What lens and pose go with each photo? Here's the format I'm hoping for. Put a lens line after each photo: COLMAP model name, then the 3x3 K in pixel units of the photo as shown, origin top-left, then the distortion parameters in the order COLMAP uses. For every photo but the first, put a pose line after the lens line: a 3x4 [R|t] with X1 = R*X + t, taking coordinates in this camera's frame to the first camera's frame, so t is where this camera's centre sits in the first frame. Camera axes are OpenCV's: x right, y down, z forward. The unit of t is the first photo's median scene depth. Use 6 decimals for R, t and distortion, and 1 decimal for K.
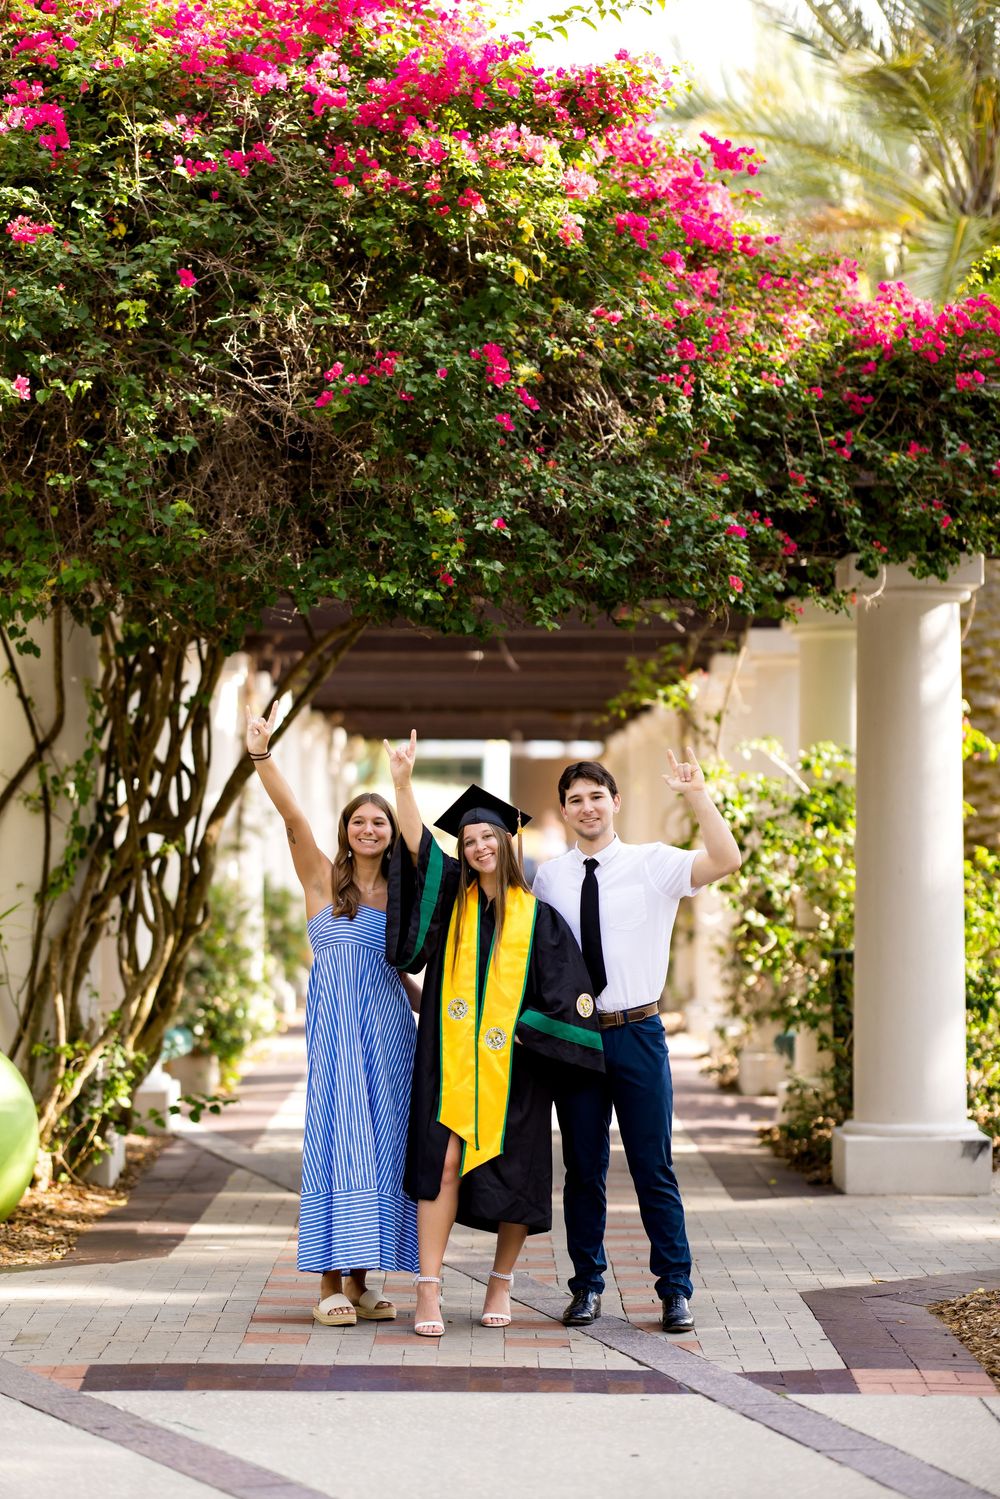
lens RADIAL K [[3679.2, 0, 477.9], [0, 3679.2, 747.8], [0, 0, 1]] dist [-0.046381, 0.532438]
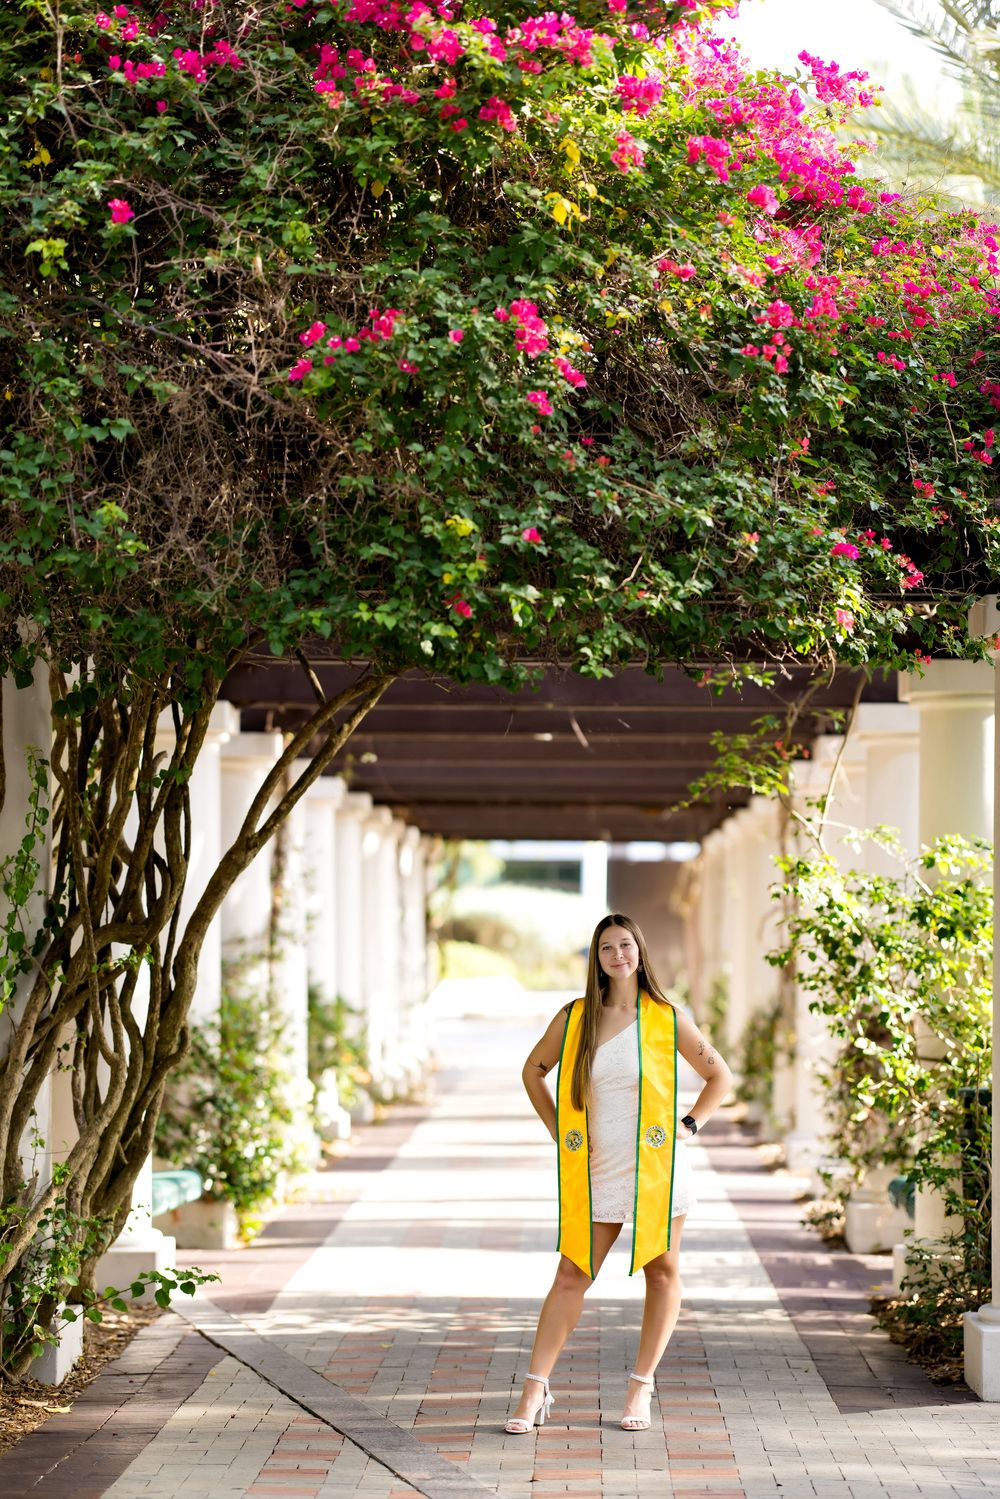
lens RADIAL K [[3675.6, 0, 500.0], [0, 3675.6, 749.5], [0, 0, 1]] dist [-0.031668, 0.353175]
pose [[0.999738, 0.002732, -0.022735, 0.015924], [-0.003367, 0.999605, -0.027910, 0.004082], [0.022650, 0.027979, 0.999352, 0.234416]]
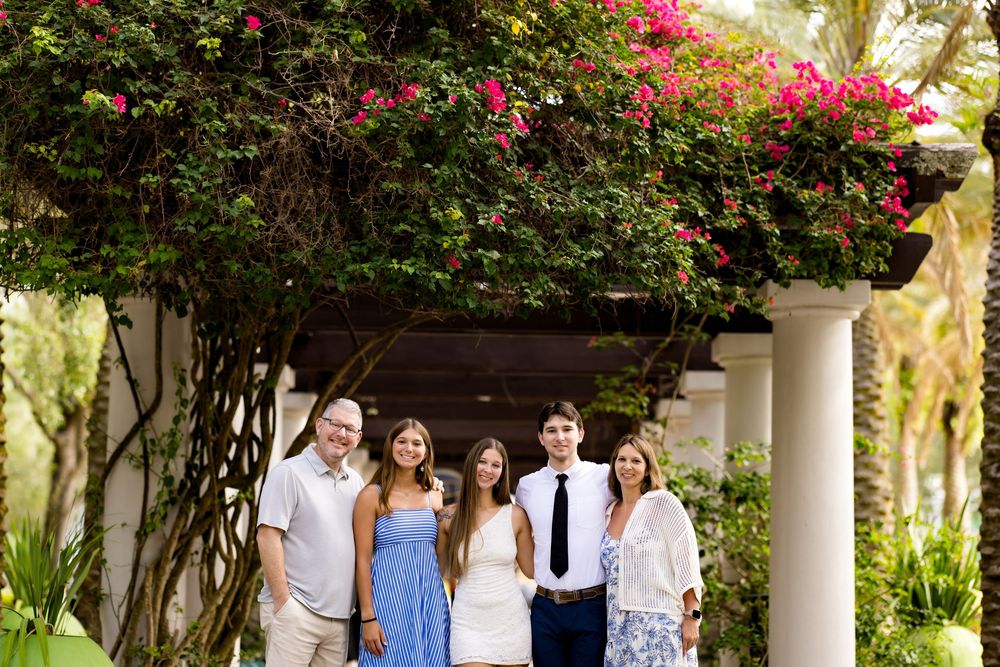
lens RADIAL K [[2452.1, 0, 500.9], [0, 2452.1, 311.6], [0, 0, 1]] dist [-0.031668, 0.353175]
pose [[0.999888, 0.014911, 0.001530, 0.006151], [-0.014716, 0.995951, -0.088688, 0.043288], [-0.002847, 0.088655, 0.996058, 0.157825]]
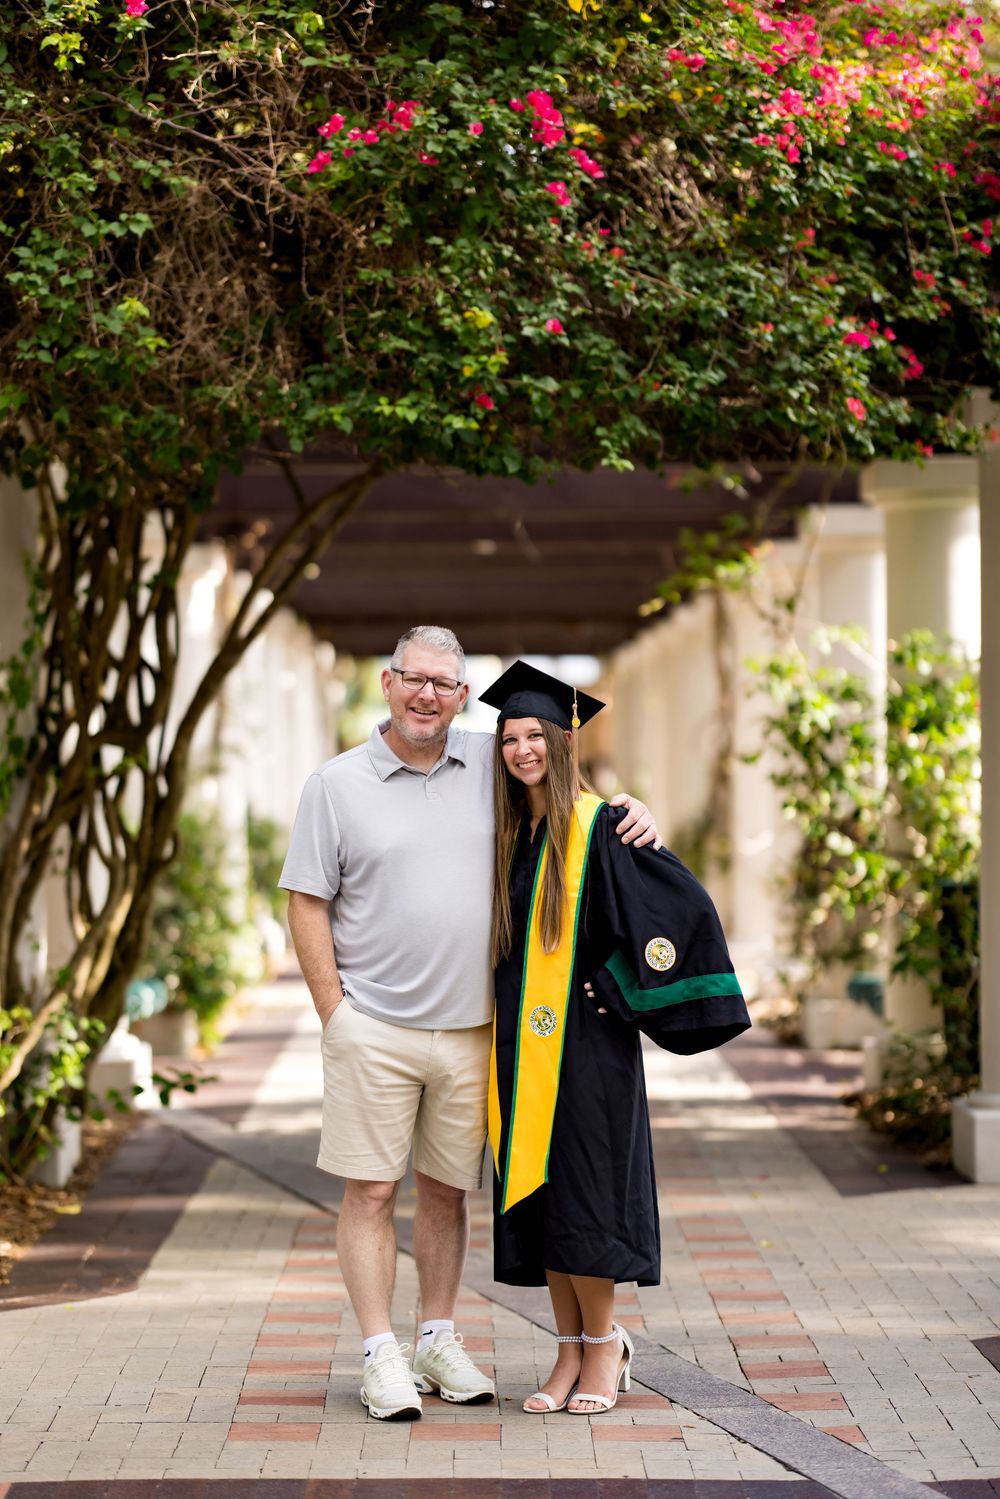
lens RADIAL K [[3675.6, 0, 500.0], [0, 3675.6, 749.5], [0, 0, 1]] dist [-0.031668, 0.353175]
pose [[0.999869, -0.011608, 0.011319, -0.013887], [0.011385, 0.999744, 0.019568, 0.010829], [-0.011543, -0.019437, 0.999744, 0.230494]]
